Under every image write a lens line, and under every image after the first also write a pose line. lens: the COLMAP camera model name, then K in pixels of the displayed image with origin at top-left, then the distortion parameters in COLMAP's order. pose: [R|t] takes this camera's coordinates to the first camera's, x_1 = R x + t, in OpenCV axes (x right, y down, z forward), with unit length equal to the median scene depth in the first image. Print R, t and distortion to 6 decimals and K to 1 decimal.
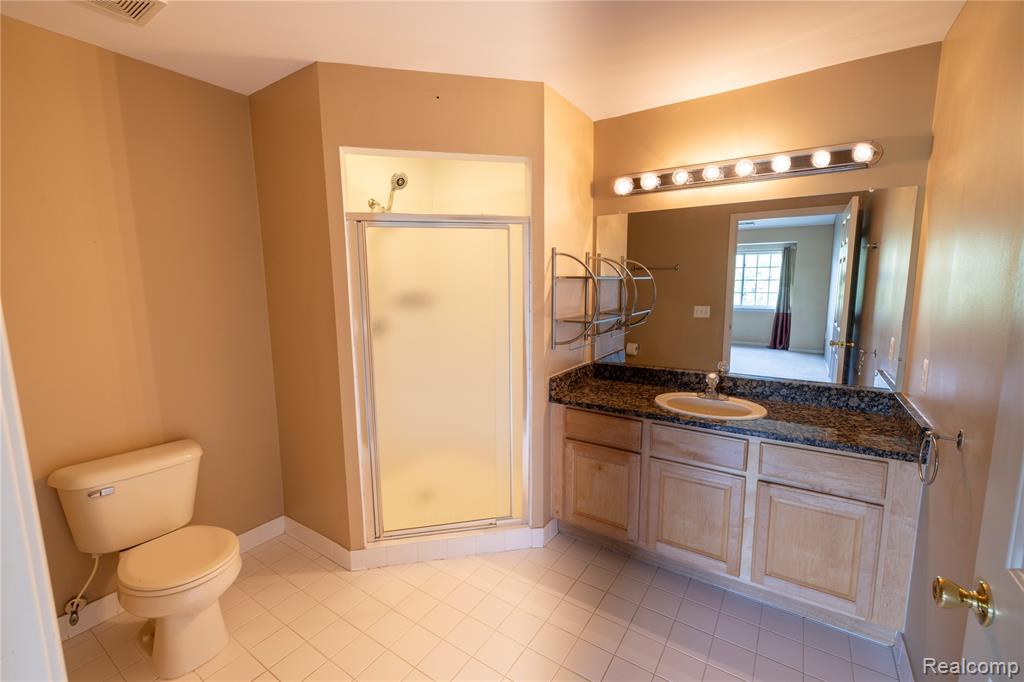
lens RADIAL K [[428.1, 0, 509.4], [0, 428.1, 341.7], [0, 0, 1]] dist [-0.000617, 0.000116]
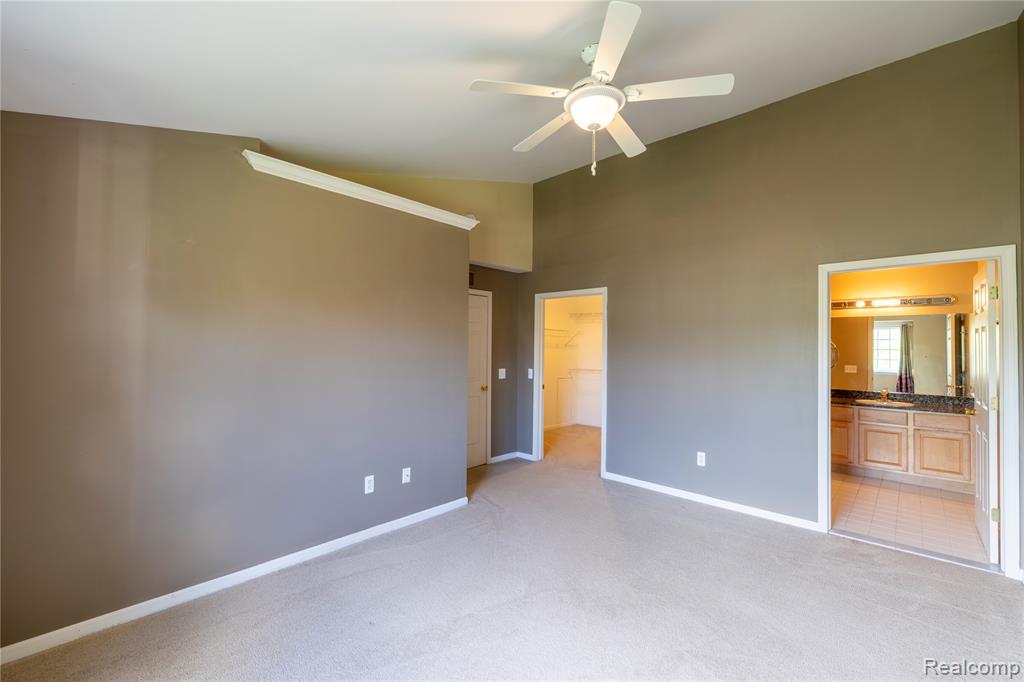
lens RADIAL K [[428.1, 0, 514.9], [0, 428.1, 342.5], [0, 0, 1]] dist [-0.000617, 0.000116]
pose [[0.987316, 0.018523, -0.157681, -1.232310], [-0.041386, 0.988861, -0.142975, 0.260296], [0.153276, 0.147687, 0.977085, -1.728836]]
